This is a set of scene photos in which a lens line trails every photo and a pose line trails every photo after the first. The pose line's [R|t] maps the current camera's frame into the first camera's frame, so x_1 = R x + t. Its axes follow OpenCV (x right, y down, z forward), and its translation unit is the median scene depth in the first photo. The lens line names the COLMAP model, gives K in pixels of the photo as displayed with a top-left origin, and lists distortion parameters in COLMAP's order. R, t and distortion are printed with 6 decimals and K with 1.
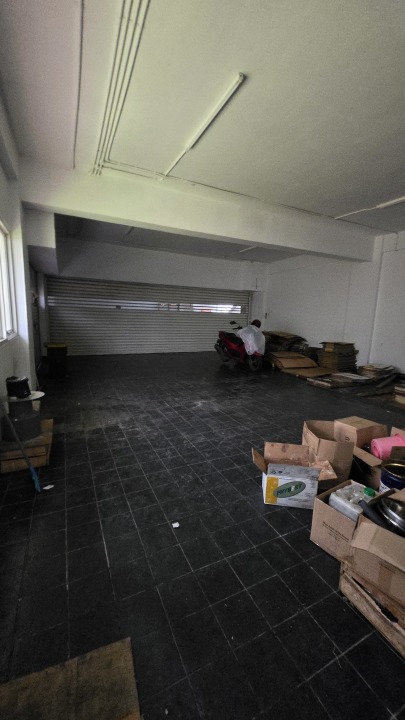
lens RADIAL K [[281.7, 0, 206.2], [0, 281.7, 363.2], [0, 0, 1]] dist [0.010226, -0.000843]
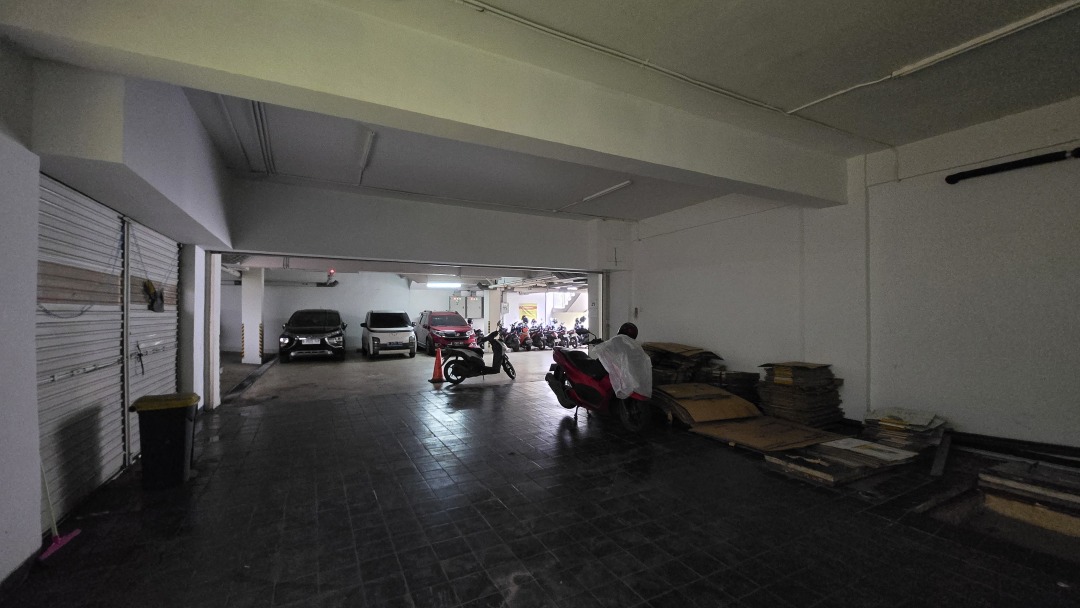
lens RADIAL K [[422.4, 0, 539.1], [0, 422.4, 307.8], [0, 0, 1]] dist [0.006625, -0.001764]
pose [[0.999190, -0.031324, 0.025250, 0.004509], [0.035280, 0.983825, -0.175626, -0.058146], [-0.019340, 0.176375, 0.984133, 0.281082]]
